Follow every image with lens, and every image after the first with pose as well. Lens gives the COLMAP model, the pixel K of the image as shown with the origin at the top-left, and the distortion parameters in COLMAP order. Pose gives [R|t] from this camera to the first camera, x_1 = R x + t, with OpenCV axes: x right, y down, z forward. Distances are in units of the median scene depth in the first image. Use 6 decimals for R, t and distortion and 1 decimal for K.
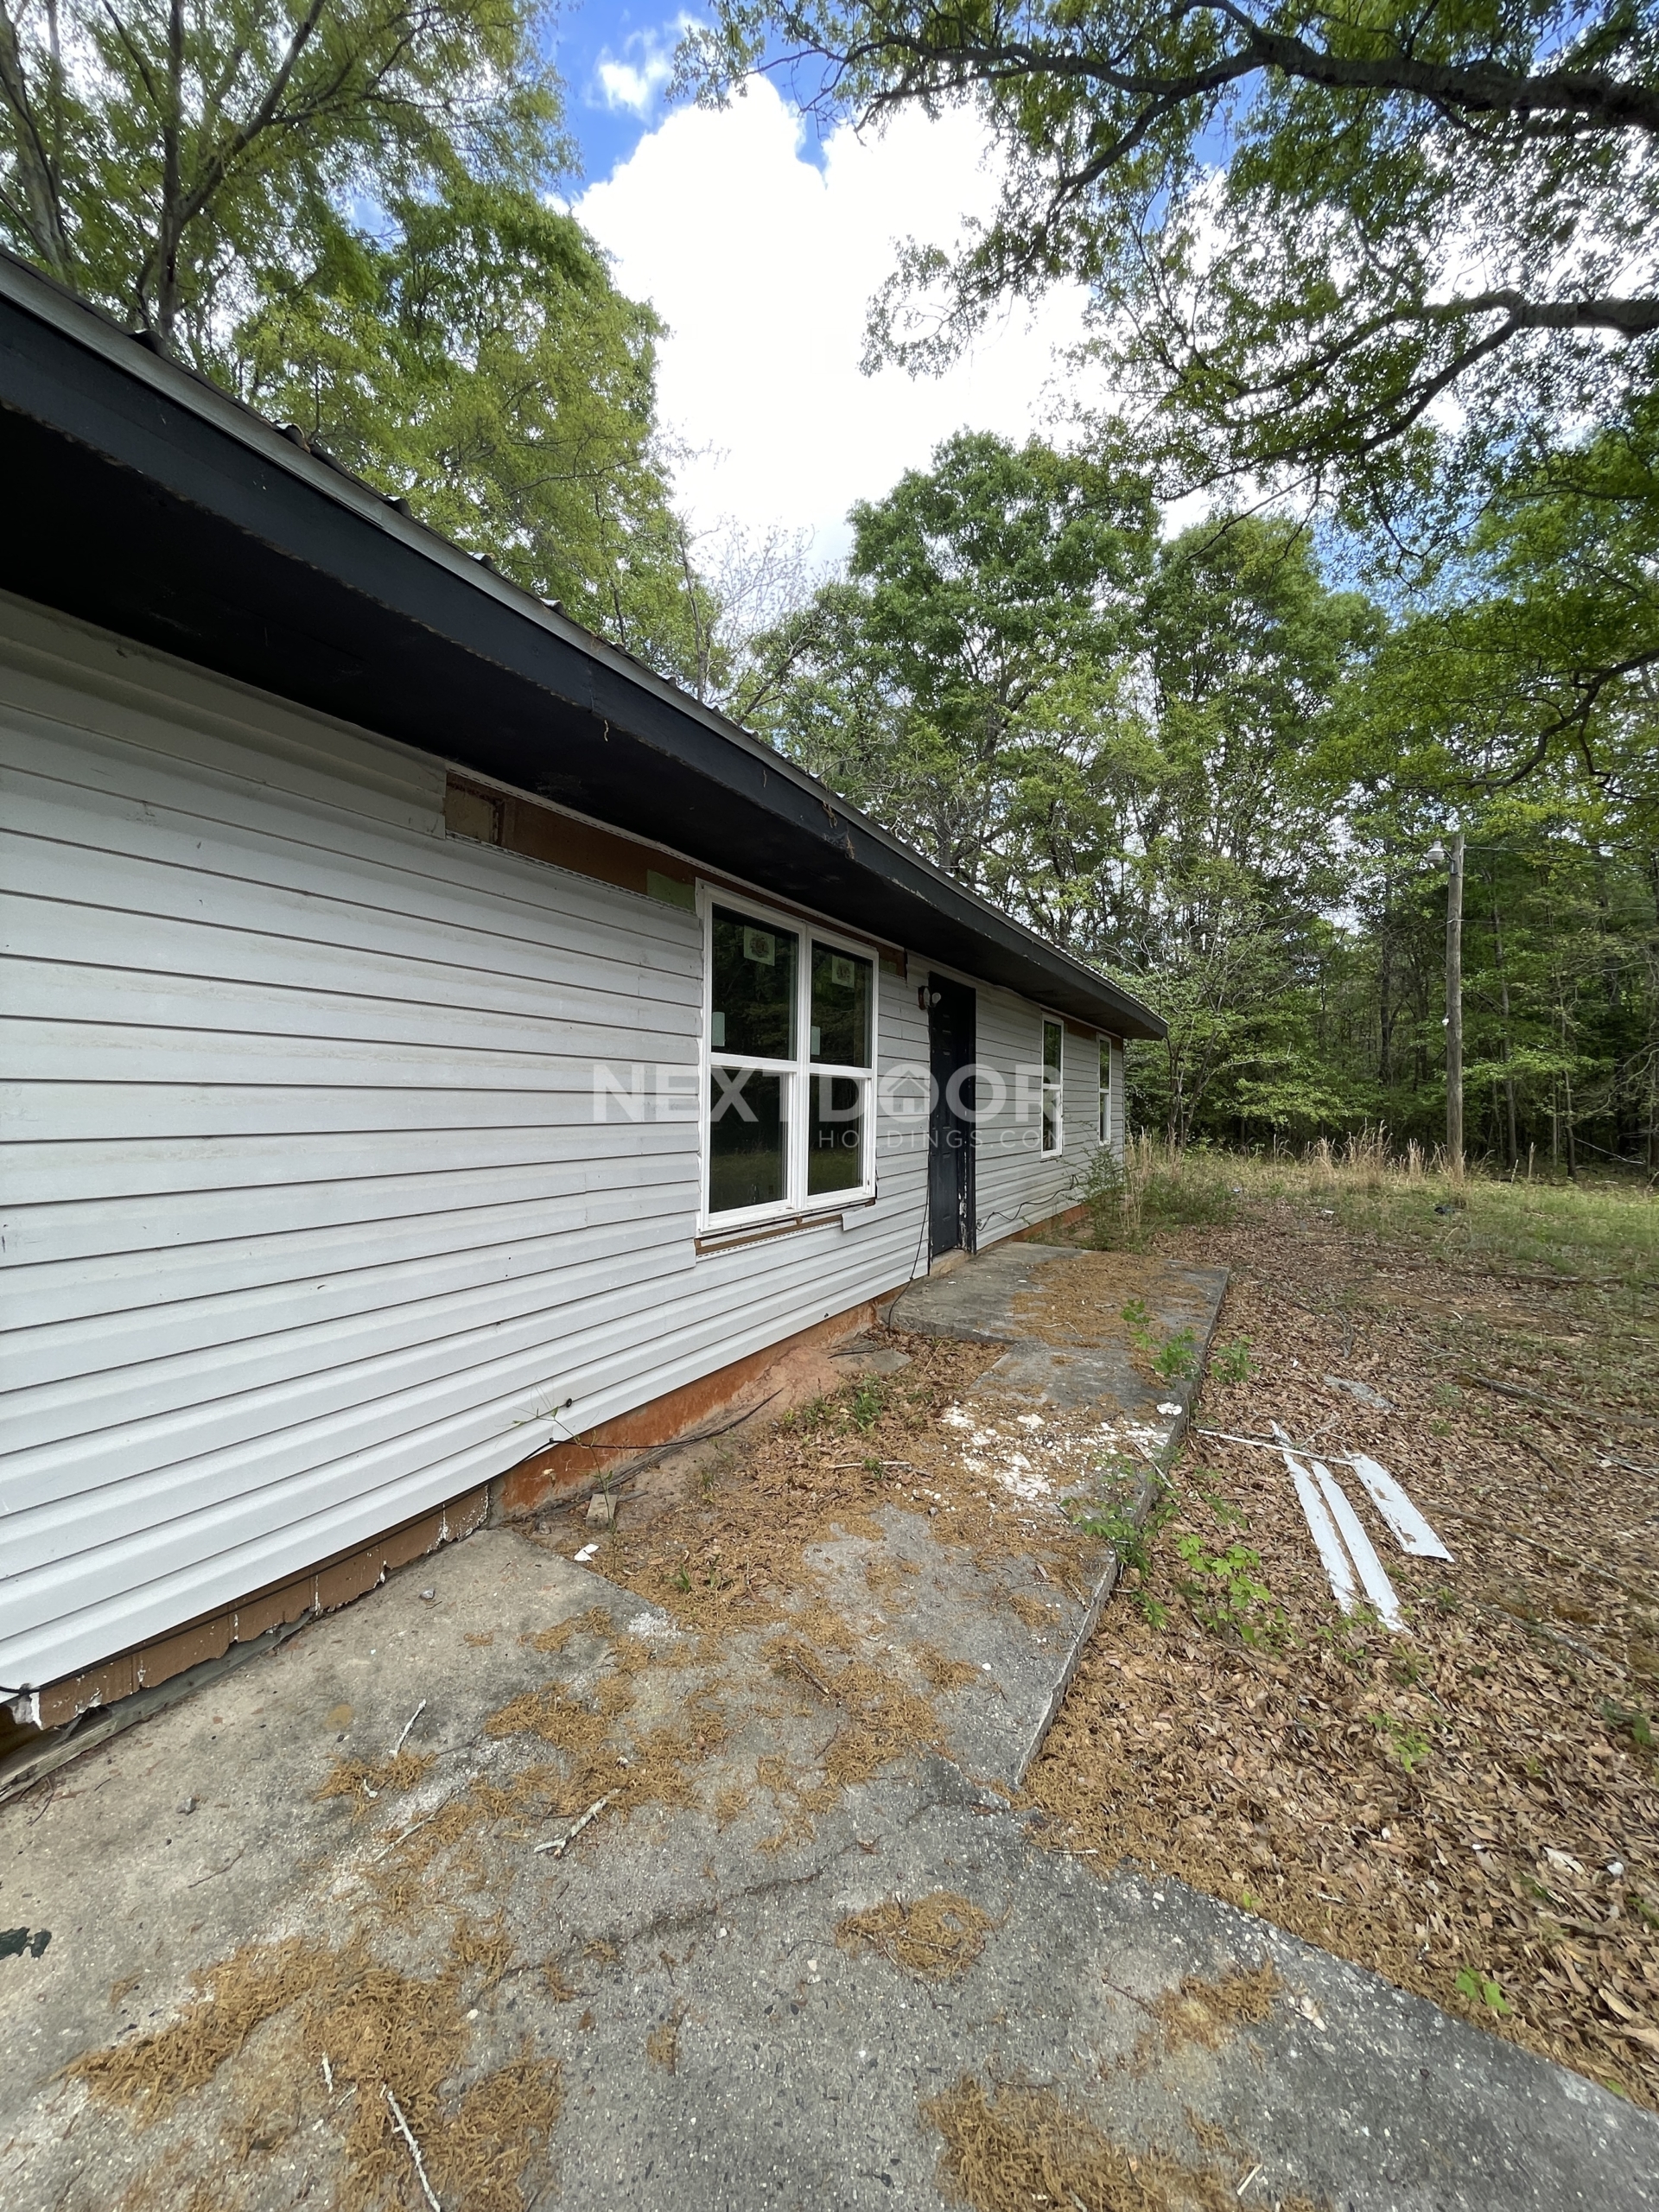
lens RADIAL K [[890.9, 0, 832.0], [0, 890.9, 1092.5], [0, 0, 1]] dist [-0.000960, 0.000478]
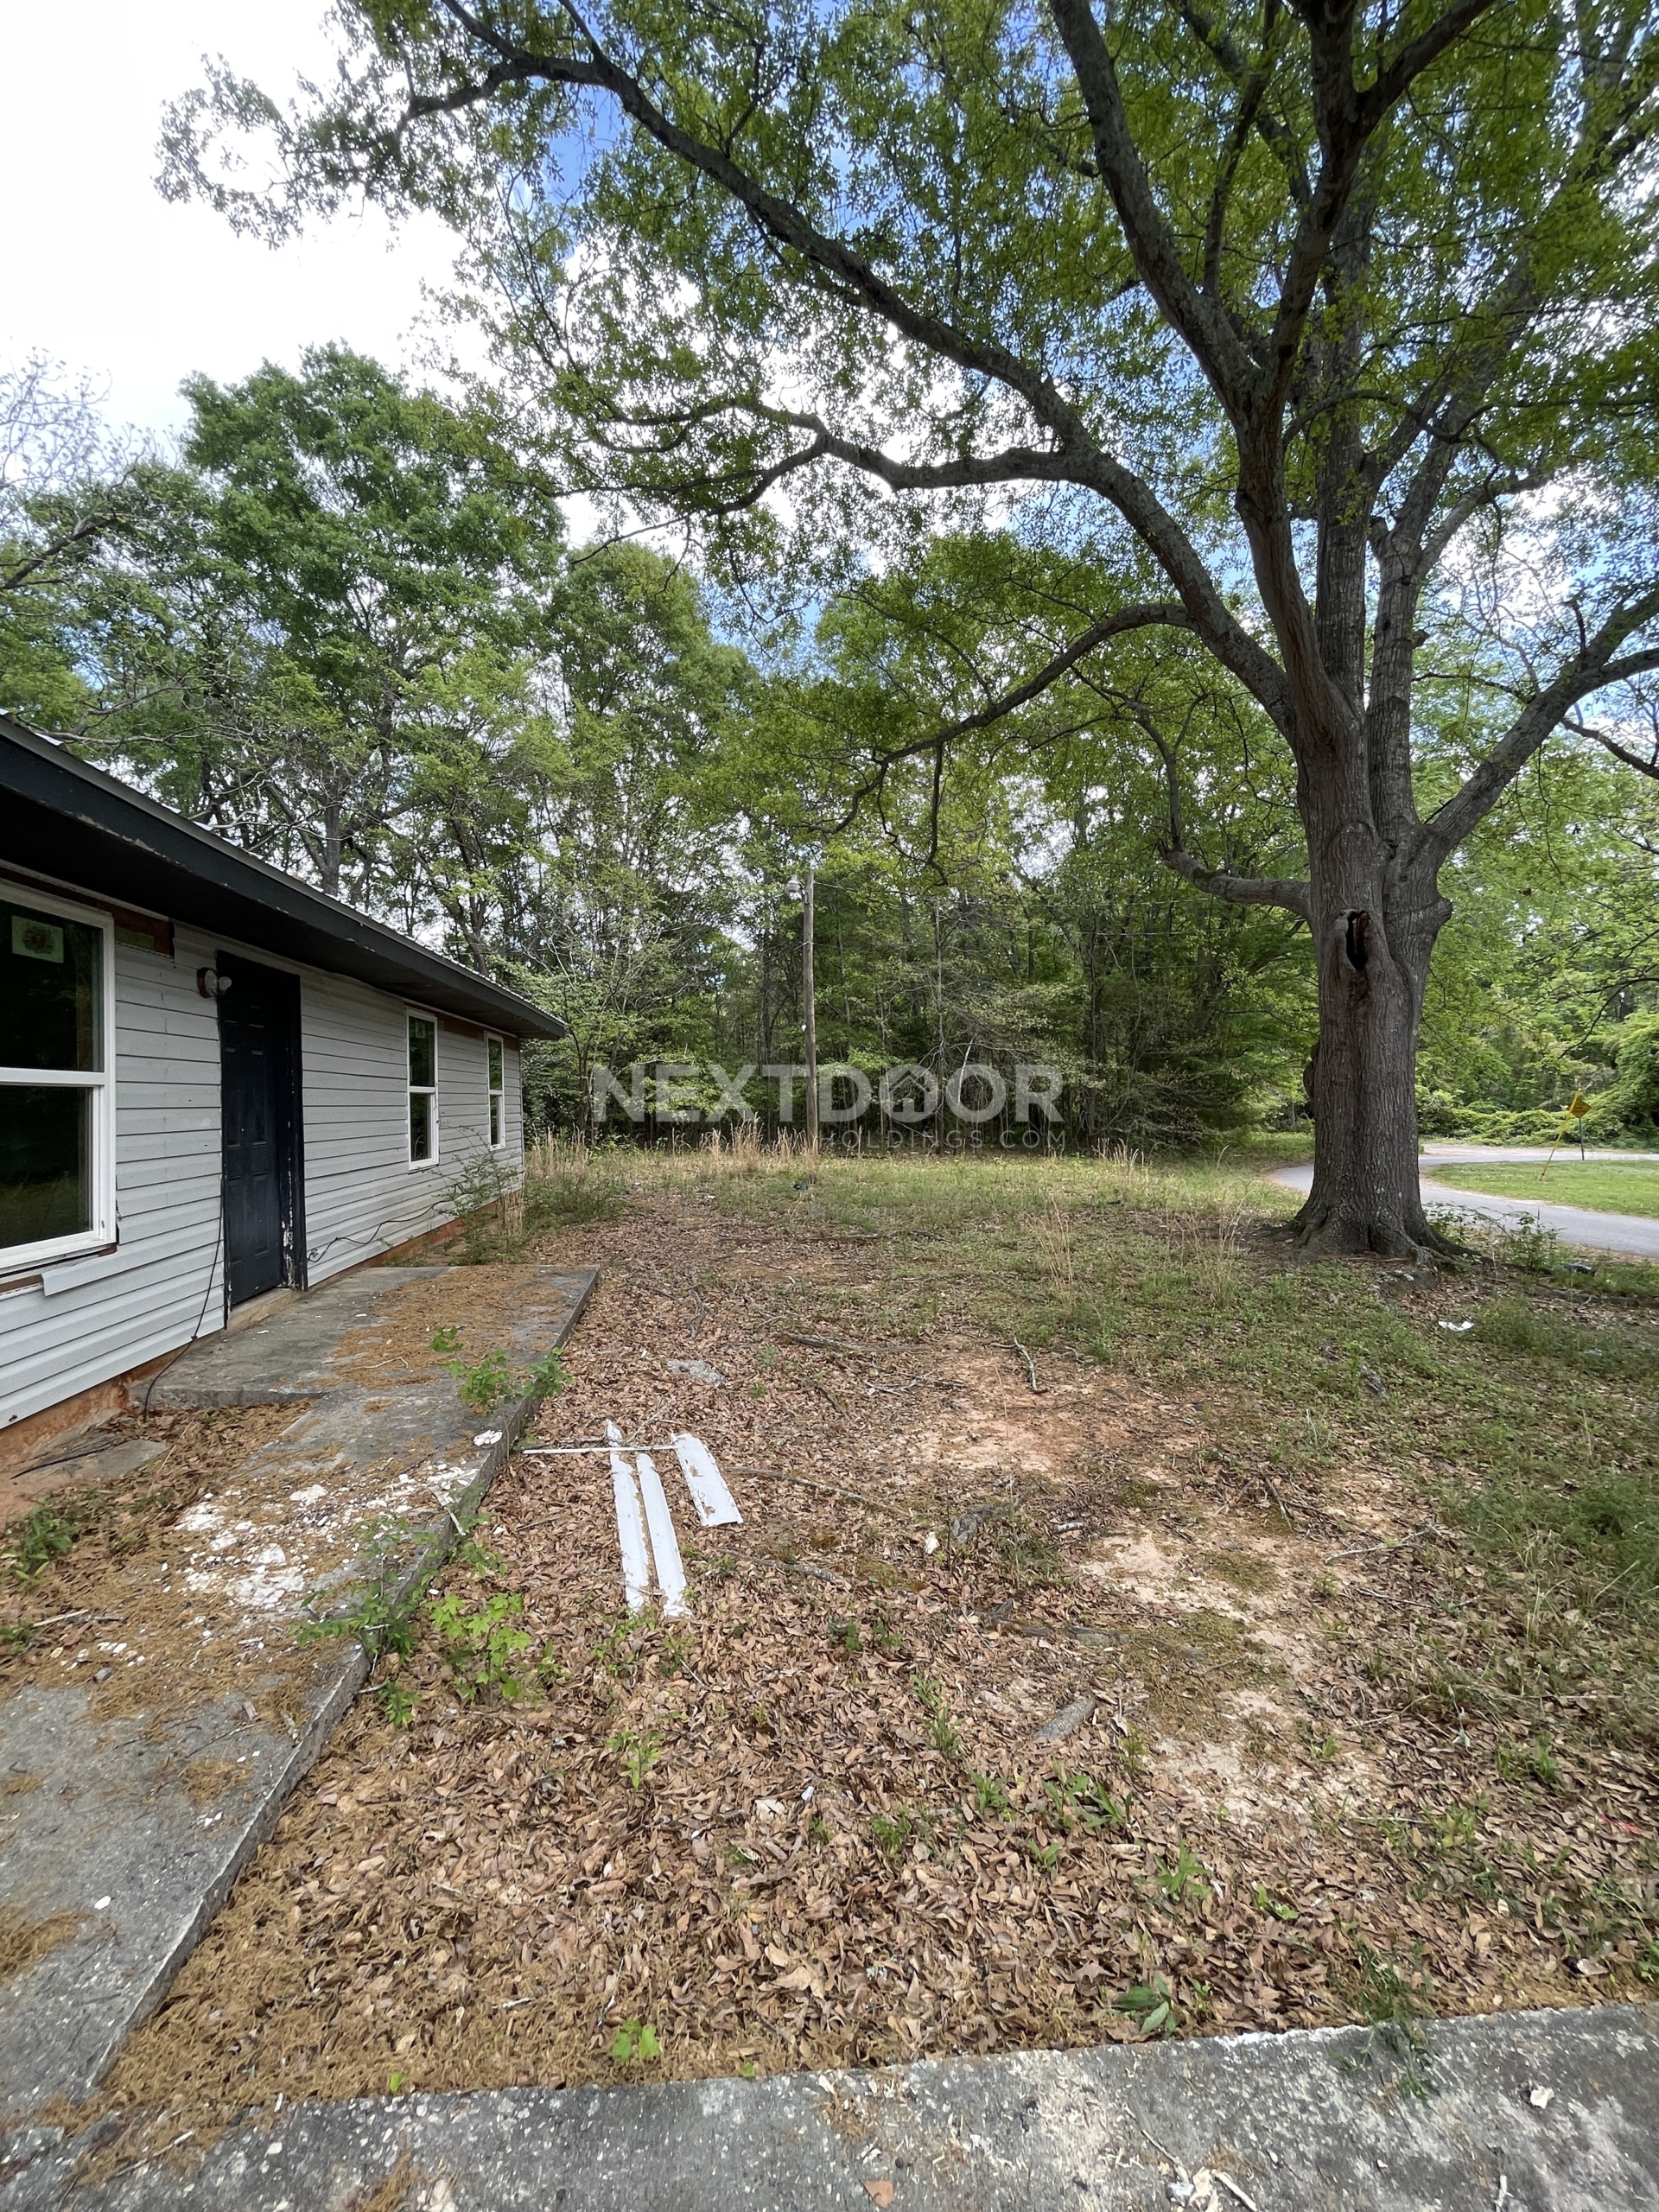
lens RADIAL K [[890.9, 0, 832.0], [0, 890.9, 1092.5], [0, 0, 1]] dist [-0.000960, 0.000478]
pose [[0.816956, -0.022799, 0.576250, 0.064533], [0.023088, 0.999710, 0.006821, -0.000260], [-0.576238, 0.007732, 0.817245, 0.017138]]
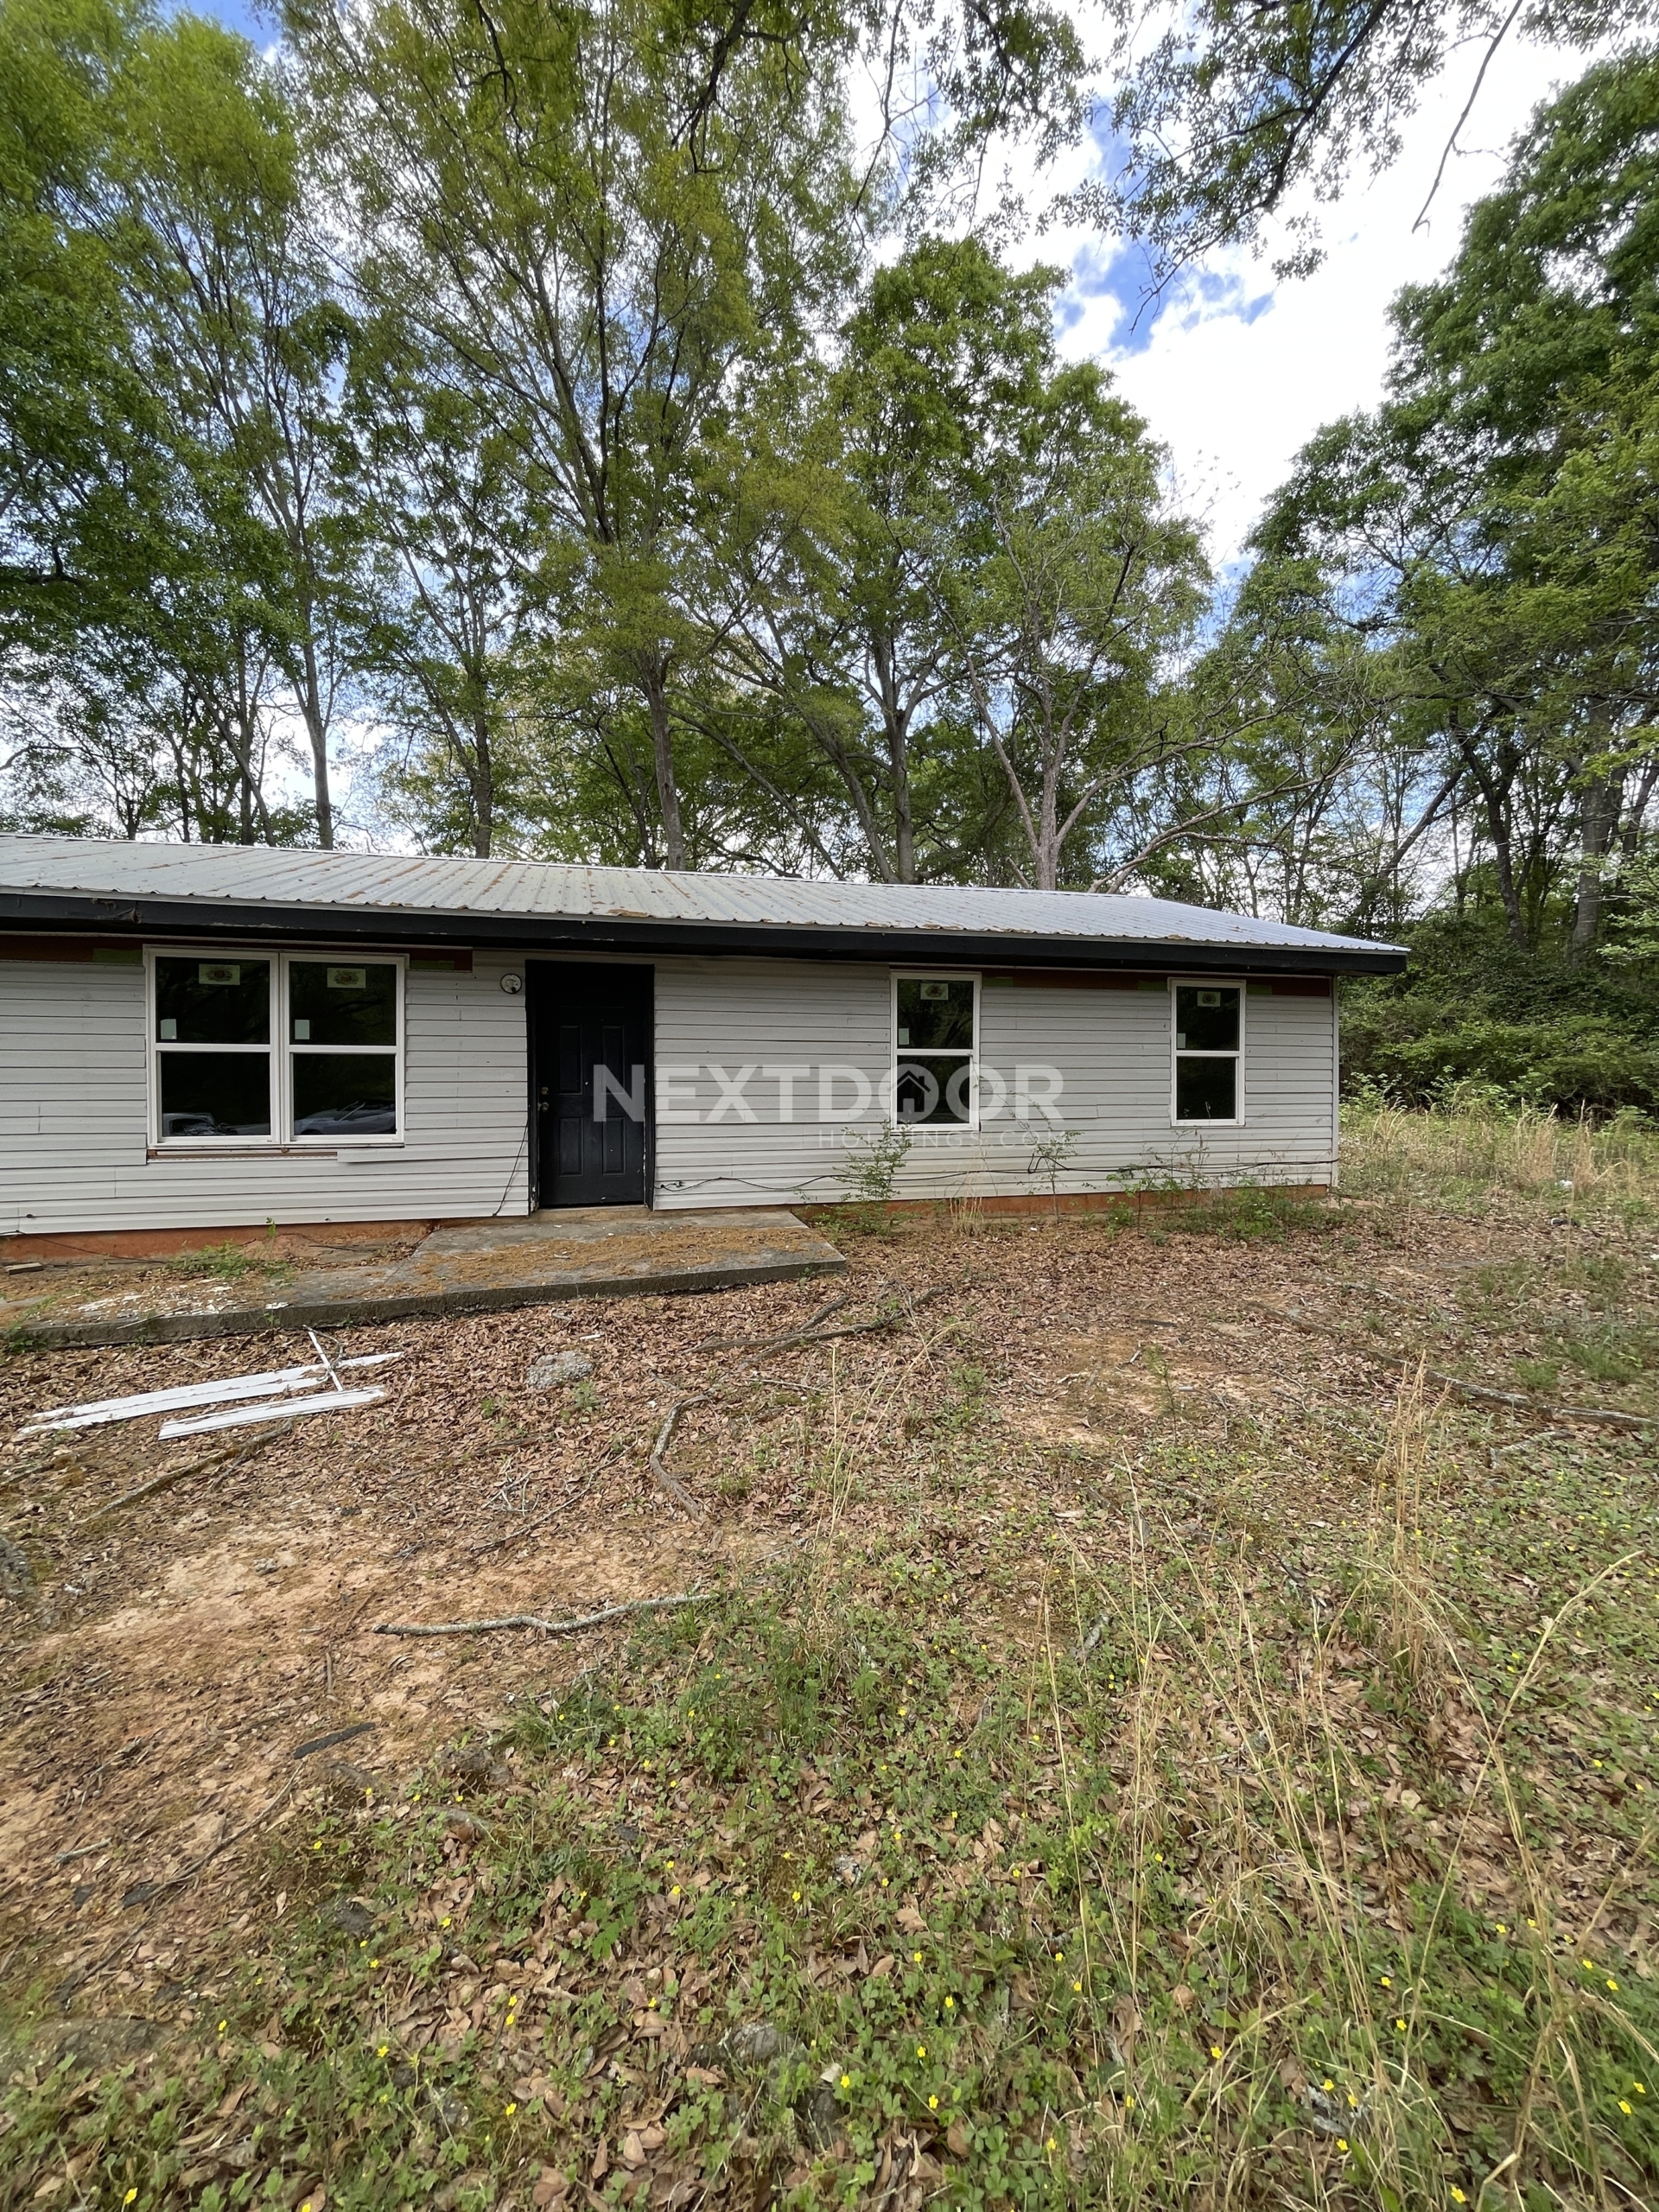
lens RADIAL K [[897.2, 0, 854.8], [0, 897.2, 1091.7], [0, 0, 1]] dist [-0.002100, 0.000990]
pose [[0.677817, 0.000955, -0.735230, 0.846974], [0.015988, 0.999744, 0.016038, 0.017985], [0.735056, -0.022625, 0.677628, 0.332275]]
